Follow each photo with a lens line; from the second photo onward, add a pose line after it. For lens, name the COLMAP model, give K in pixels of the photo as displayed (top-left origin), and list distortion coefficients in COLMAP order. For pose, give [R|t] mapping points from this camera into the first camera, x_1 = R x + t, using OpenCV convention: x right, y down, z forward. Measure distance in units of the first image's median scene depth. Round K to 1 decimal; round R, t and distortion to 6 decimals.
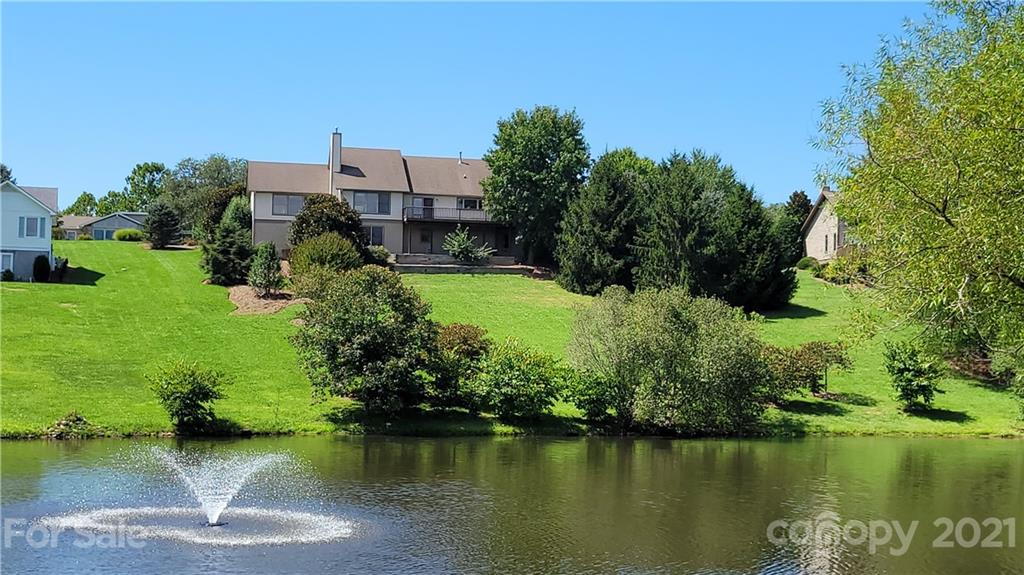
lens RADIAL K [[1243.3, 0, 511.0], [0, 1243.3, 289.9], [0, 0, 1]] dist [0.034537, 0.000000]
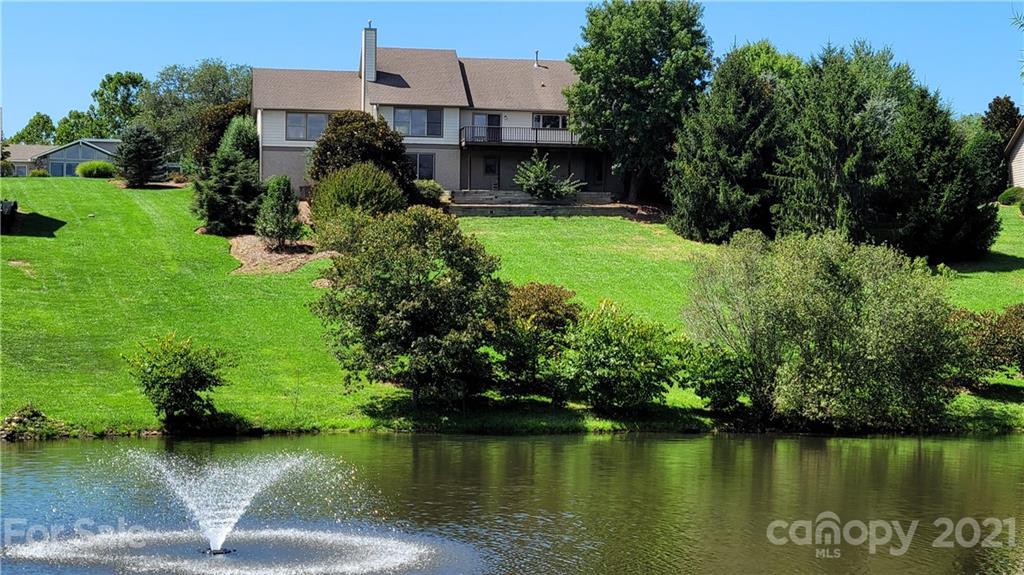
lens RADIAL K [[851.9, 0, 513.0], [0, 851.9, 289.4], [0, 0, 1]] dist [0.018240, 0.005361]
pose [[0.997037, -0.011496, -0.076054, -0.017420], [0.012148, 0.999893, 0.008120, 0.026544], [0.075953, -0.009019, 0.997071, 0.490440]]
